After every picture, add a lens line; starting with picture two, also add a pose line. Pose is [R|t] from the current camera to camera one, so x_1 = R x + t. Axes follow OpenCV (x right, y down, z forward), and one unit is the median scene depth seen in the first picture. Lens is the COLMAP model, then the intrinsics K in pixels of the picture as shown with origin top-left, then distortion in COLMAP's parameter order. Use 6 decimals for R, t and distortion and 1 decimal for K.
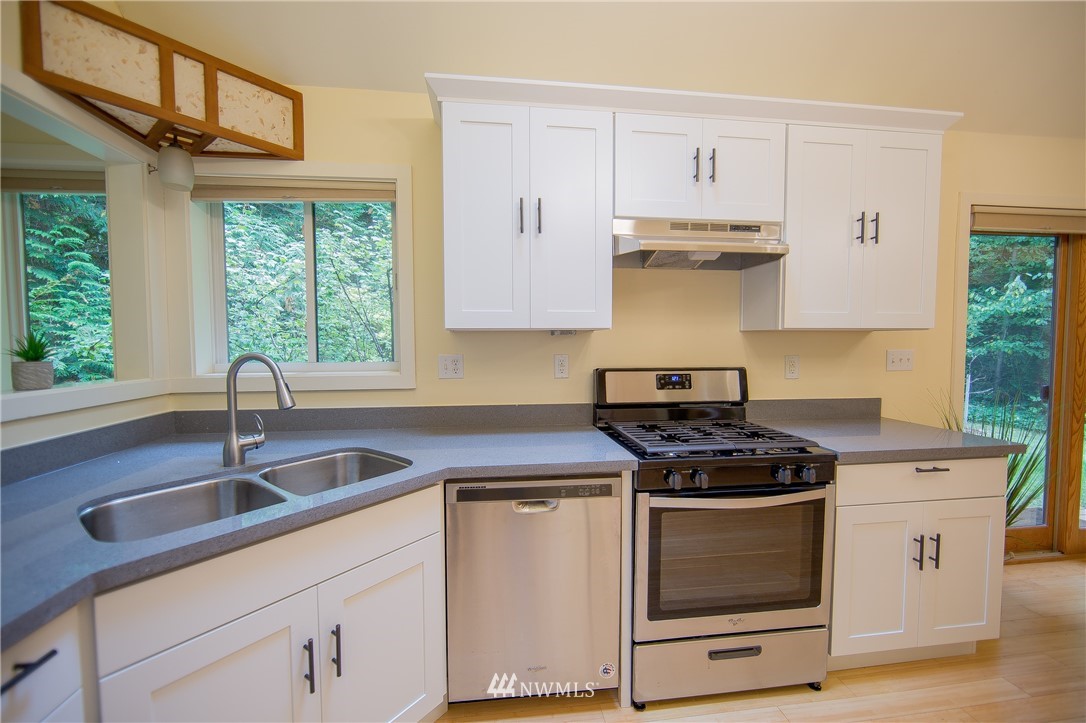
lens RADIAL K [[448.9, 0, 543.0], [0, 448.9, 361.5], [0, 0, 1]] dist [-0.002740, -0.000215]
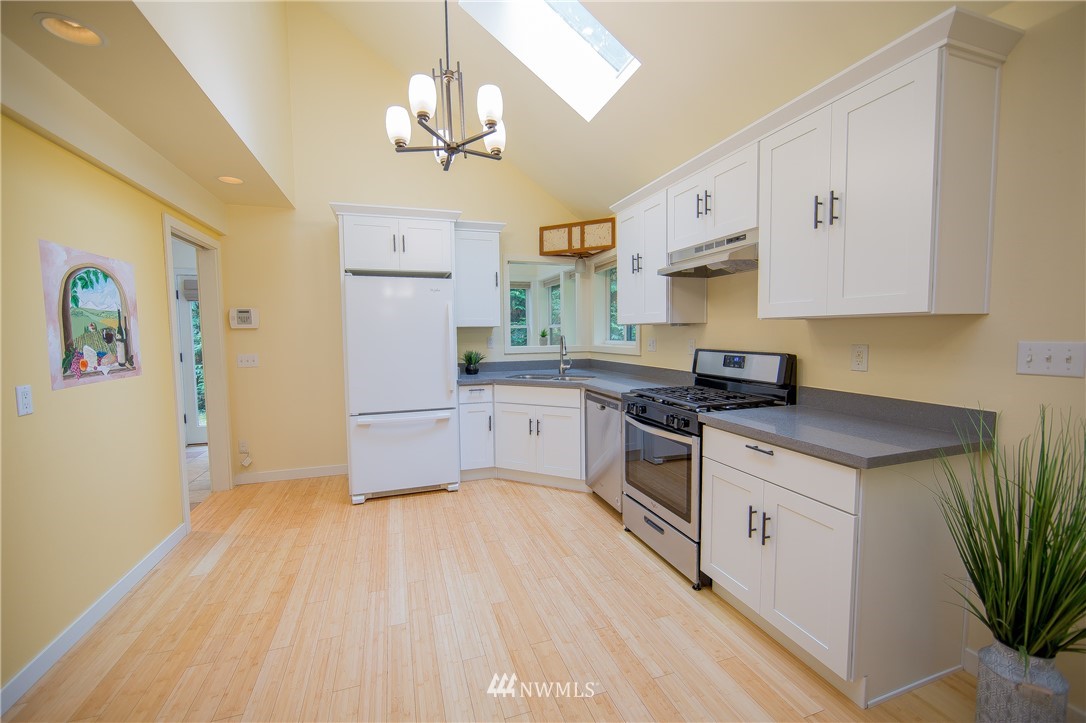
lens RADIAL K [[433.7, 0, 541.3], [0, 433.7, 362.2], [0, 0, 1]] dist [-0.000528, 0.000136]
pose [[0.204206, 0.068950, -0.976497, 1.571321], [-0.033390, 0.997427, 0.063446, -0.015330], [0.978358, 0.019649, 0.205983, 0.235241]]
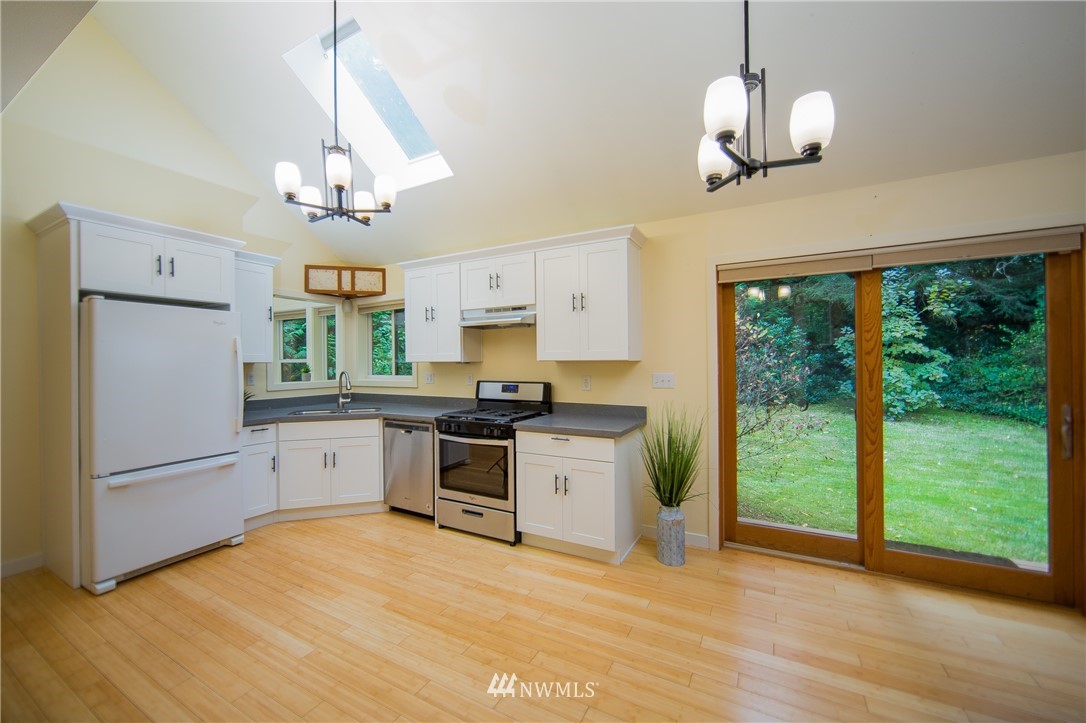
lens RADIAL K [[420.5, 0, 526.6], [0, 420.5, 364.4], [0, 0, 1]] dist [0.001682, 0.000269]
pose [[0.800657, 0.001056, -0.599122, 1.586256], [-0.022130, 0.999368, -0.027812, -0.009653], [0.598714, 0.035527, 0.800174, -0.417505]]
